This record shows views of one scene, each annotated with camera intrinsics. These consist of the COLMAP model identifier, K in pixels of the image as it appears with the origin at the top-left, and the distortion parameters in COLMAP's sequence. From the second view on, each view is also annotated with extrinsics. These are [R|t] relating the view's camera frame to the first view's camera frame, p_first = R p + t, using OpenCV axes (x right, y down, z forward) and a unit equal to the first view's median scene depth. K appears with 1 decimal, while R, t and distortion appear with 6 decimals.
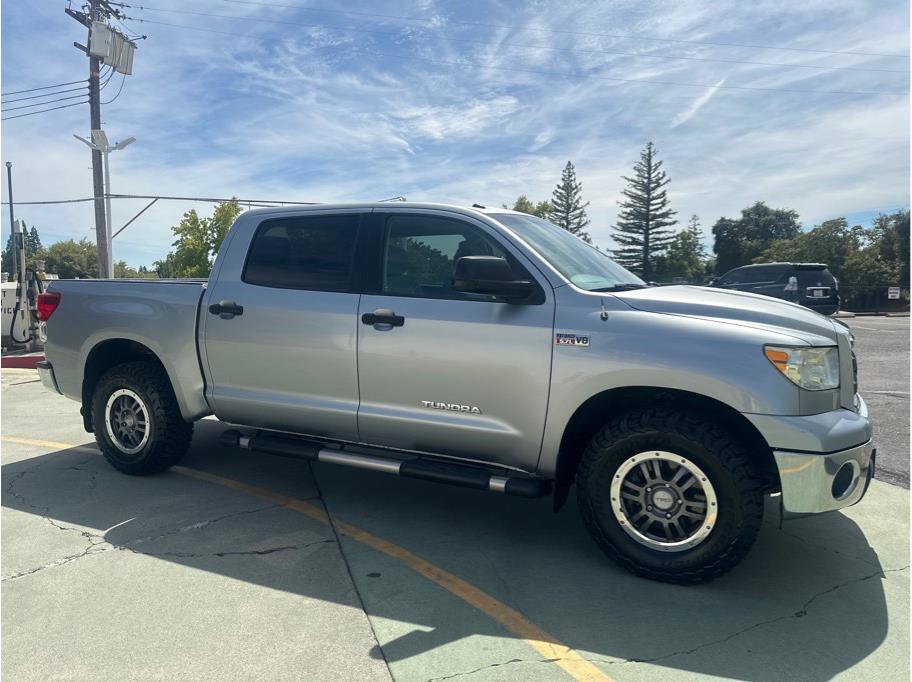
lens RADIAL K [[637.5, 0, 454.8], [0, 637.5, 346.1], [0, 0, 1]] dist [0.049938, -0.064685]
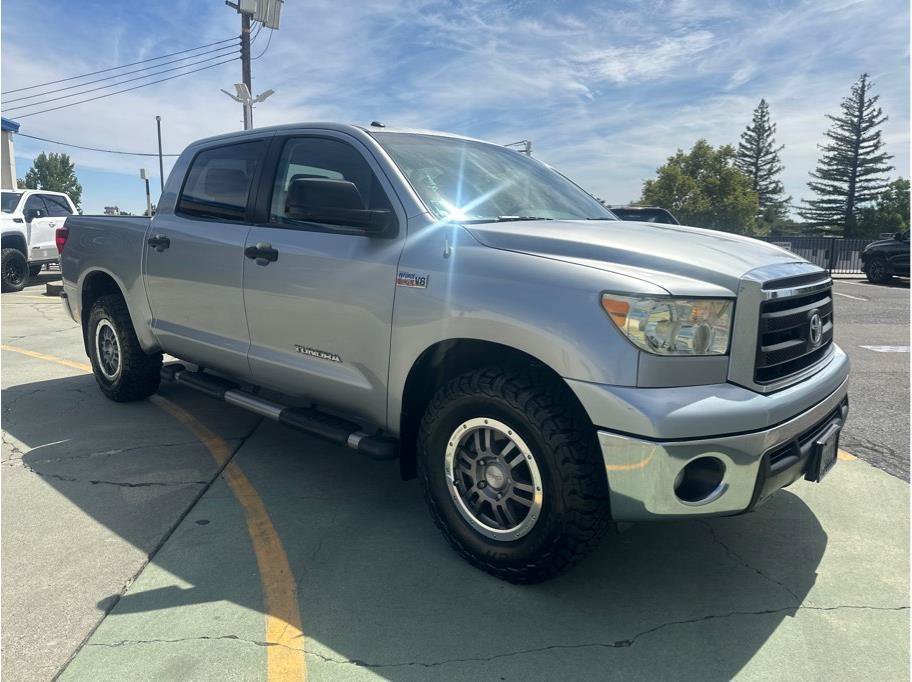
lens RADIAL K [[637.5, 0, 450.5], [0, 637.5, 341.4], [0, 0, 1]] dist [0.049938, -0.064685]
pose [[0.963742, 0.056825, -0.260715, 0.291369], [-0.039716, 0.996725, 0.070435, 0.006283], [0.263864, -0.057527, 0.962843, 0.126095]]
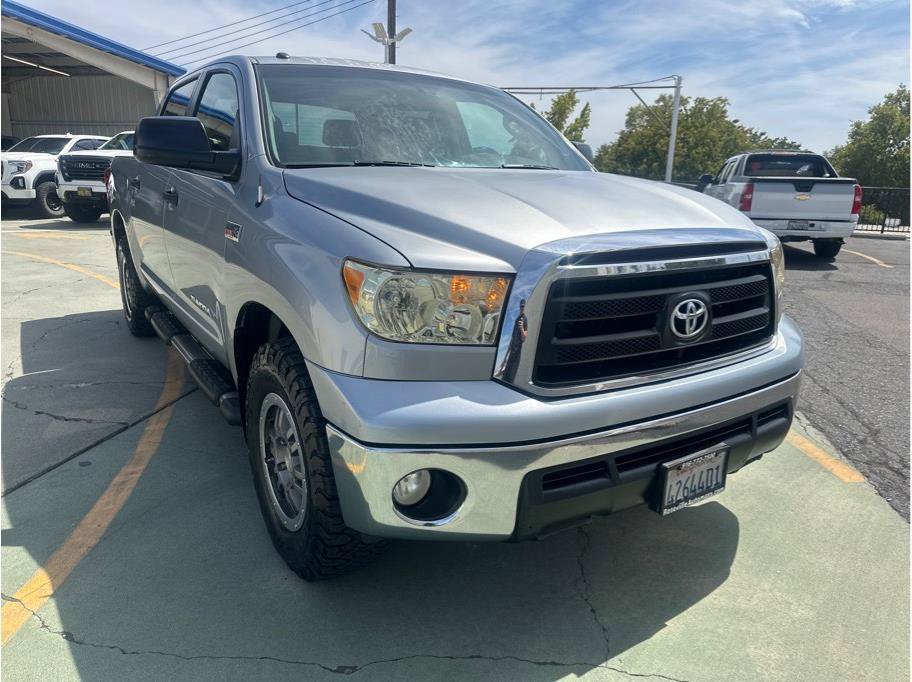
lens RADIAL K [[637.5, 0, 459.5], [0, 637.5, 344.3], [0, 0, 1]] dist [0.049938, -0.064685]
pose [[0.867254, 0.152110, -0.474059, 0.506174], [-0.079218, 0.982214, 0.170235, -0.018834], [0.491522, -0.110083, 0.863879, 0.292895]]
